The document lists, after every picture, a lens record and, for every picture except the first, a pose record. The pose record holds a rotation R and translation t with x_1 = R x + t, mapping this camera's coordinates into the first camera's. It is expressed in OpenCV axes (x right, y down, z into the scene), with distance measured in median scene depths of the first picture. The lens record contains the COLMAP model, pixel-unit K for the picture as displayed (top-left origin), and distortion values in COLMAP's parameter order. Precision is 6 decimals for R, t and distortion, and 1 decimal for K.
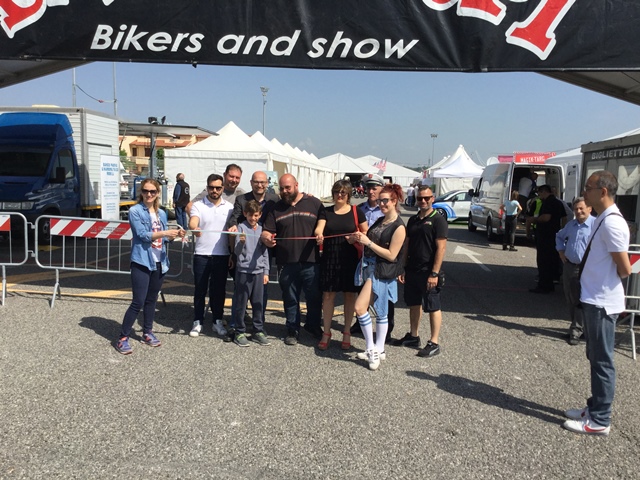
lens RADIAL K [[585.4, 0, 321.7], [0, 585.4, 231.2], [0, 0, 1]] dist [0.097048, -0.229808]
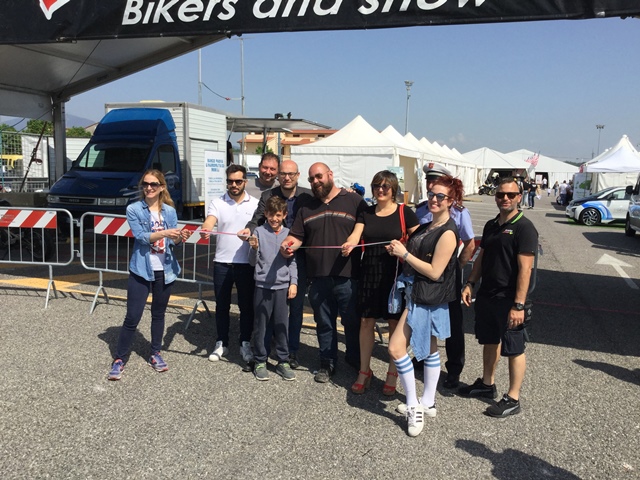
lens RADIAL K [[585.4, 0, 321.7], [0, 585.4, 231.2], [0, 0, 1]] dist [0.097048, -0.229808]
pose [[0.967154, 0.019371, -0.253451, 0.132427], [-0.018407, 0.999812, 0.006172, -0.010802], [0.253523, -0.001304, 0.967329, 0.225768]]
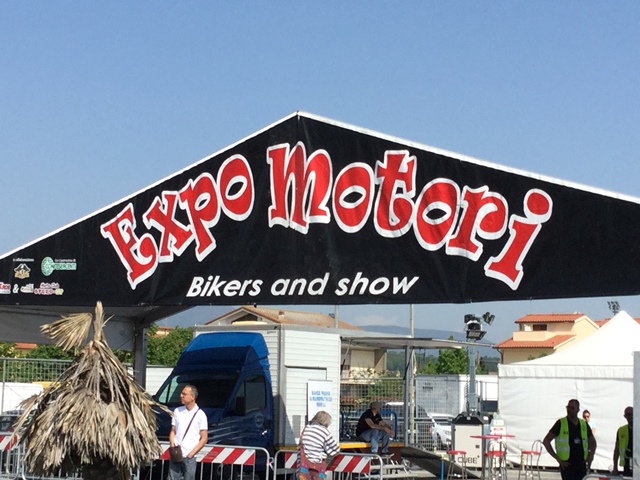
lens RADIAL K [[1528.0, 0, 320.0], [0, 1528.0, 240.0], [0, 0, 1]] dist [-0.012455, -0.064595]
pose [[0.850986, -0.066173, -0.521003, 1.486523], [-0.044961, 0.979209, -0.197808, 0.182834], [0.523261, 0.191756, 0.830318, -1.472952]]
